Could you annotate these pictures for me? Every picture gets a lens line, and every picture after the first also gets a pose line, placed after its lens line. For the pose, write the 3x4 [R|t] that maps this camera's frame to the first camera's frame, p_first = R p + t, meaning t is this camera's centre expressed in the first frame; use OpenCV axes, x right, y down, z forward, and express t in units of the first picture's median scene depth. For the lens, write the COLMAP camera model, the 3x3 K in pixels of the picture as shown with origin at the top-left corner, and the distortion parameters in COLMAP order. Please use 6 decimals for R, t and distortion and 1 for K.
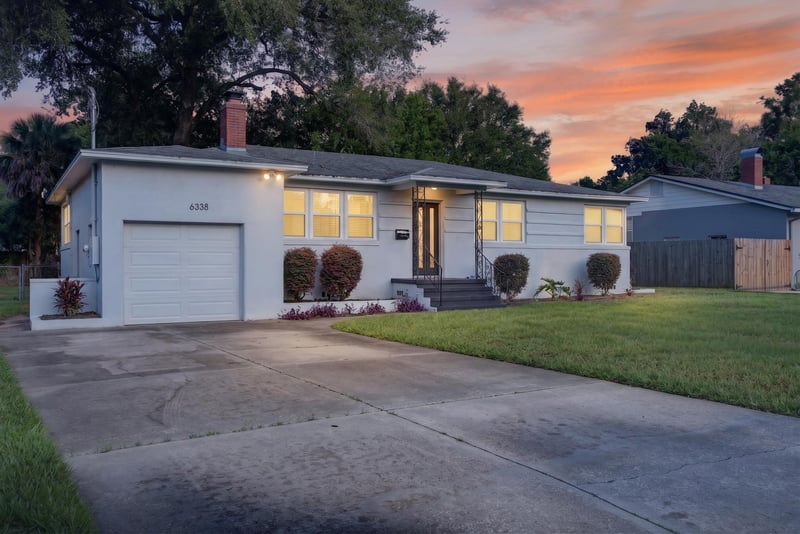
lens RADIAL K [[684.6, 0, 402.3], [0, 684.6, 262.3], [0, 0, 1]] dist [-0.004551, 0.001560]
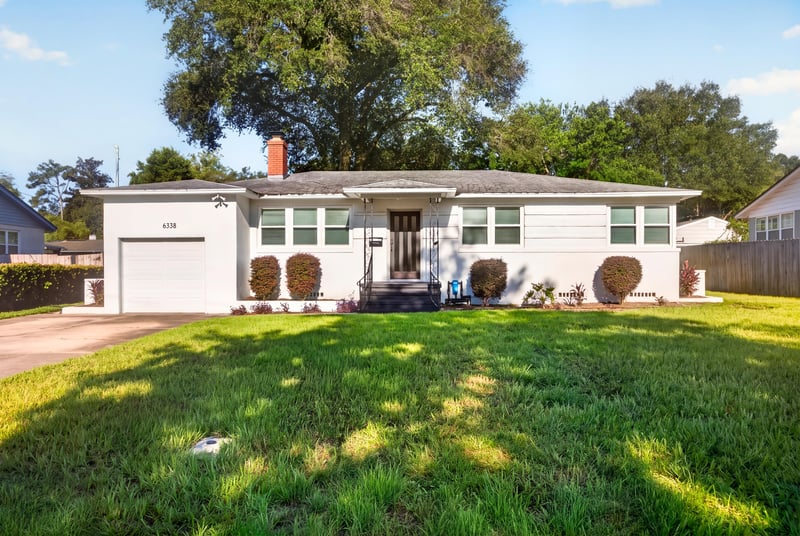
lens RADIAL K [[566.1, 0, 401.8], [0, 566.1, 269.4], [0, 0, 1]] dist [-0.003977, -0.001004]
pose [[0.840032, -0.003326, -0.542527, 0.706088], [0.006041, 0.999977, 0.003222, 0.001885], [0.542504, -0.005984, 0.840032, 0.346174]]
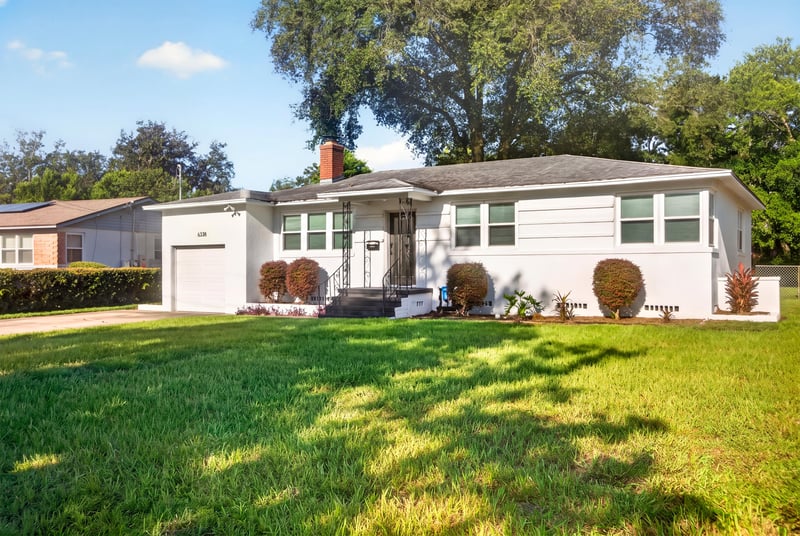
lens RADIAL K [[697.5, 0, 400.0], [0, 697.5, 268.0], [0, 0, 1]] dist [-0.002460, -0.000665]
pose [[0.466123, -0.007527, -0.884688, 1.298143], [0.003212, 0.999972, -0.006815, 0.002818], [0.884714, 0.000335, 0.466134, 0.716518]]
